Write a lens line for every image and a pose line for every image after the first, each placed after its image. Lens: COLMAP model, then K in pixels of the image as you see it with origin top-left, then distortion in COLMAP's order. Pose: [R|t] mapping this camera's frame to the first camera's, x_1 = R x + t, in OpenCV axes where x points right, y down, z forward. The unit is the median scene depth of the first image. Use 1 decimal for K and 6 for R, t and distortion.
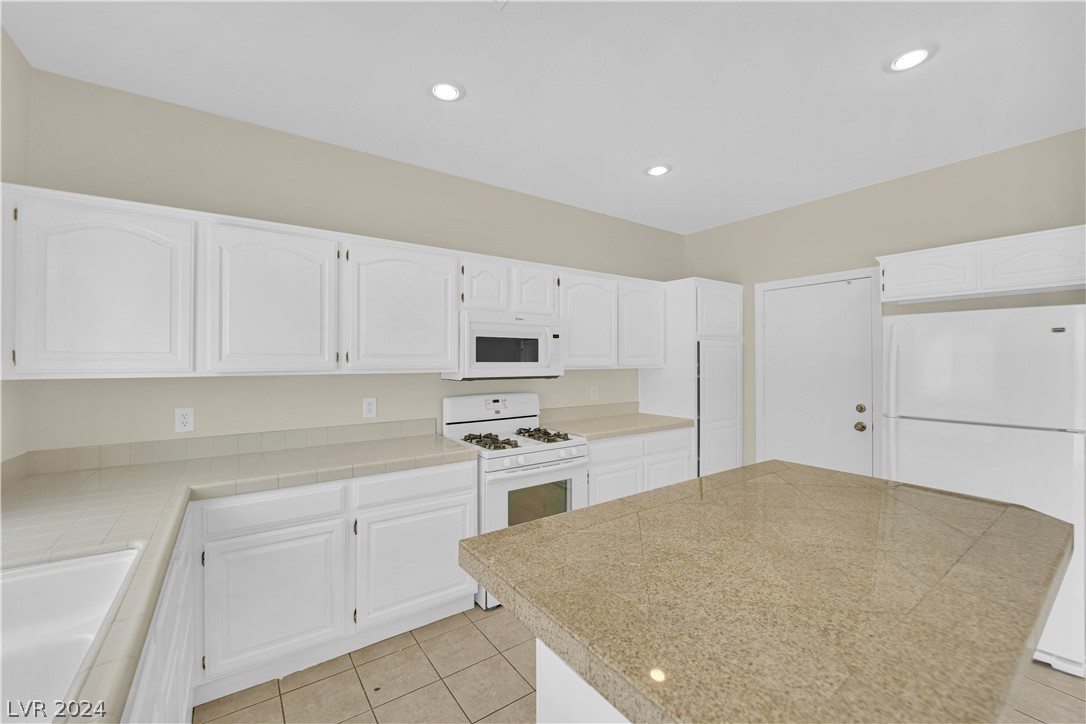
lens RADIAL K [[437.5, 0, 538.2], [0, 437.5, 350.6], [0, 0, 1]] dist [-0.012275, -0.001507]
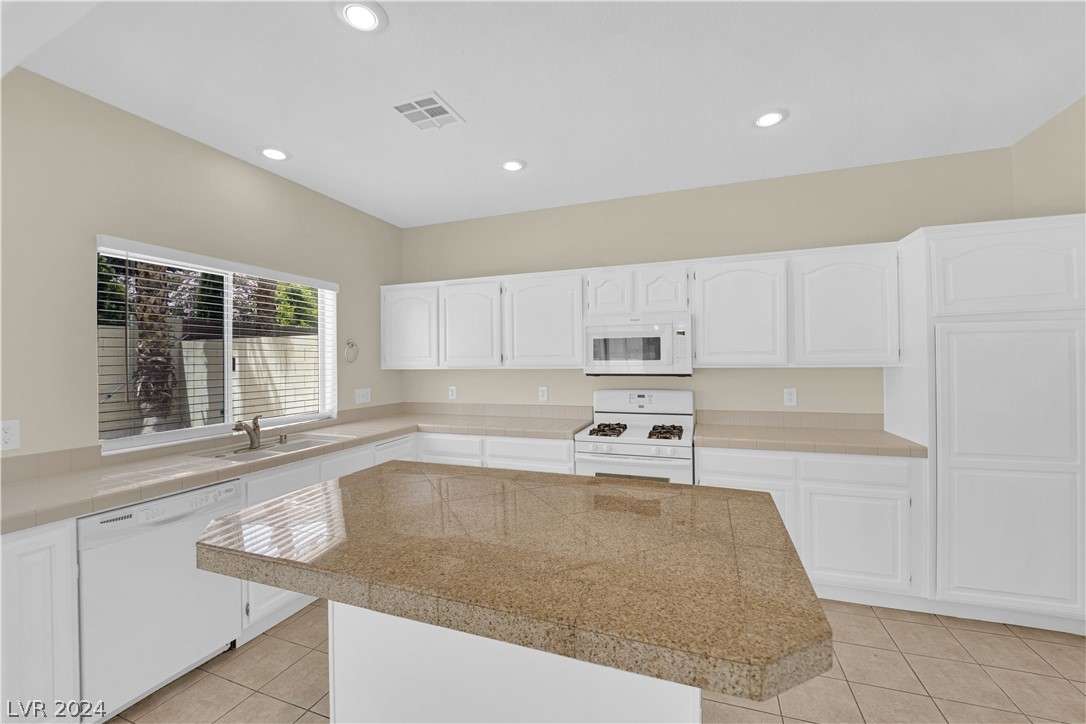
lens RADIAL K [[437.5, 0, 546.0], [0, 437.5, 357.6], [0, 0, 1]] dist [-0.012275, -0.001507]
pose [[0.570838, -0.007179, -0.821031, 0.698117], [0.027364, 0.999573, 0.010285, 0.002725], [0.820607, -0.028338, 0.570790, 0.207948]]
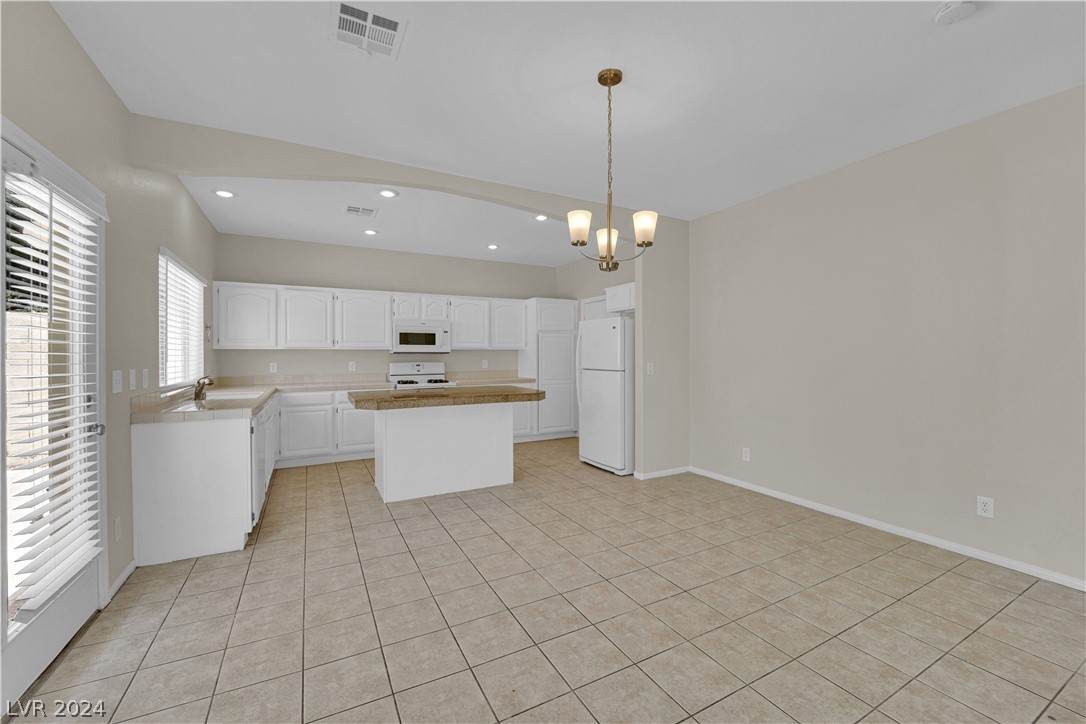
lens RADIAL K [[437.5, 0, 542.9], [0, 437.5, 355.8], [0, 0, 1]] dist [-0.012275, -0.001507]
pose [[0.992150, 0.000742, -0.125049, 0.751661], [0.002608, 0.999642, 0.026625, 0.023494], [0.125024, -0.026742, 0.991793, -0.934643]]
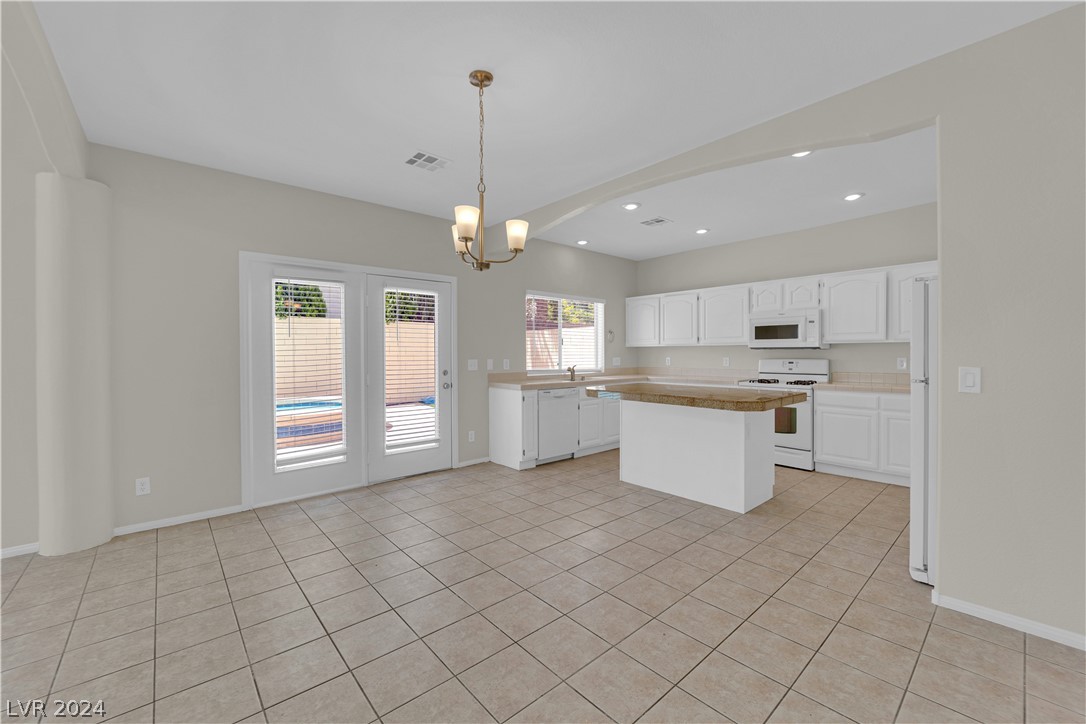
lens RADIAL K [[437.5, 0, 538.4], [0, 437.5, 358.3], [0, 0, 1]] dist [-0.012275, -0.001507]
pose [[0.097808, 0.017125, -0.995058, 1.564488], [0.027490, 0.999424, 0.019903, 0.041123], [0.994826, -0.029300, 0.097281, -0.130686]]
